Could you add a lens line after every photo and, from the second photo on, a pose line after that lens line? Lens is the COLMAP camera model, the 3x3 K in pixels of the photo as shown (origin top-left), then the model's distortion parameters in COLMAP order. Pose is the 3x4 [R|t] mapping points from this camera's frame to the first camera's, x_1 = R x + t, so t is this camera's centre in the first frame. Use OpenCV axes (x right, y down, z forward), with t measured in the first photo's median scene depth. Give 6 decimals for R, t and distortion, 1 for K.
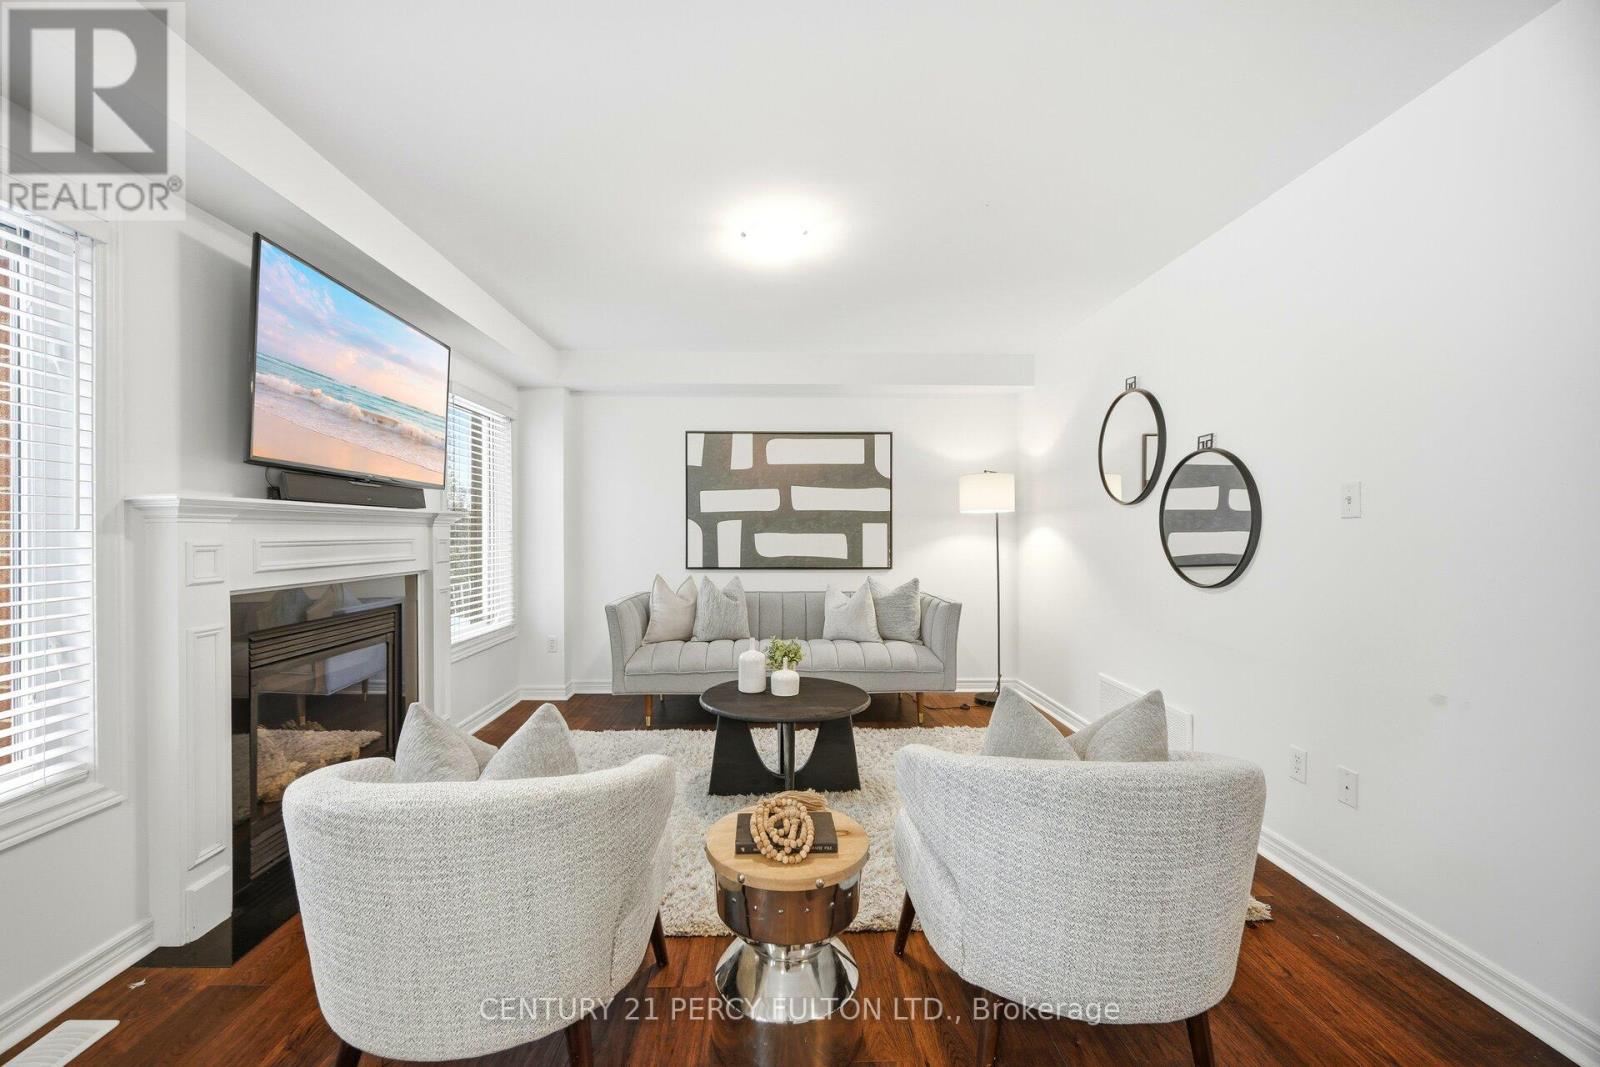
lens RADIAL K [[650.9, 0, 765.2], [0, 650.9, 526.1], [0, 0, 1]] dist [-0.004598, -0.000701]
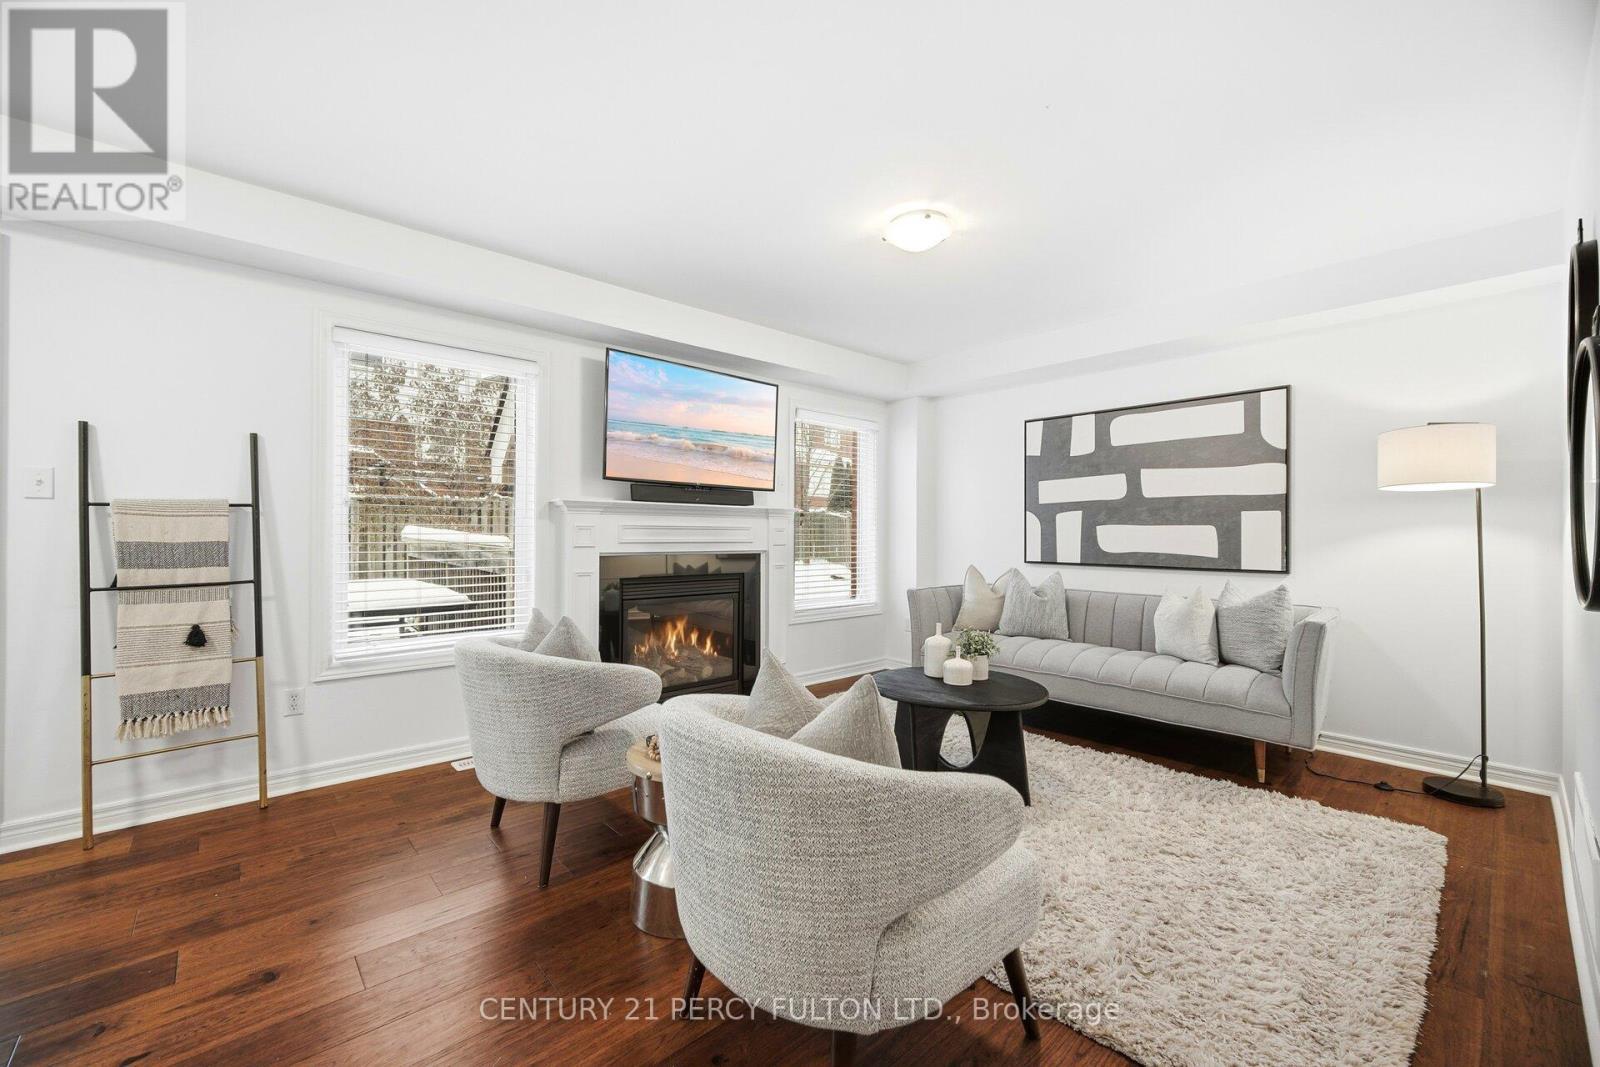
lens RADIAL K [[650.9, 0, 793.8], [0, 650.9, 529.4], [0, 0, 1]] dist [-0.004598, -0.000701]
pose [[0.630881, -0.000914, -0.775879, 0.414035], [0.001478, 0.999999, 0.000024, 0.016015], [0.775878, -0.001162, 0.630882, 0.119301]]
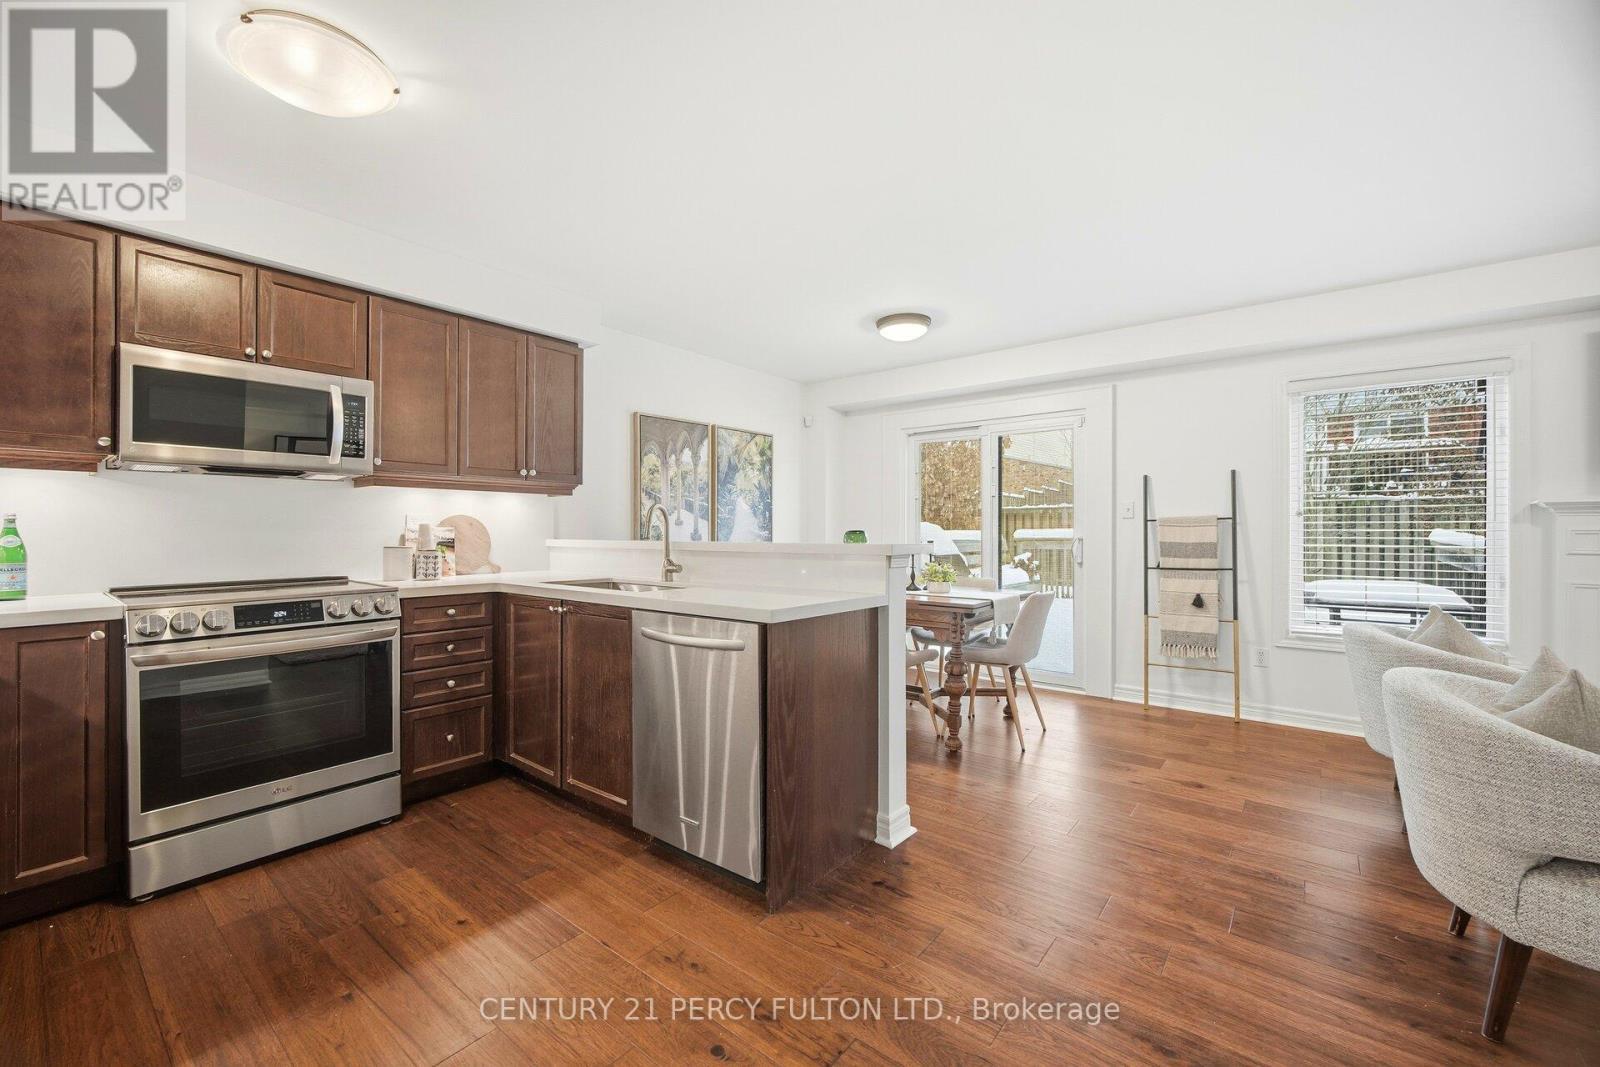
lens RADIAL K [[650.9, 0, 796.9], [0, 650.9, 531.1], [0, 0, 1]] dist [-0.004598, -0.000701]
pose [[-0.654154, 0.000041, -0.756361, 0.706625], [0.004457, 0.999983, -0.003801, 0.011265], [0.756348, -0.005857, -0.654143, 0.242640]]
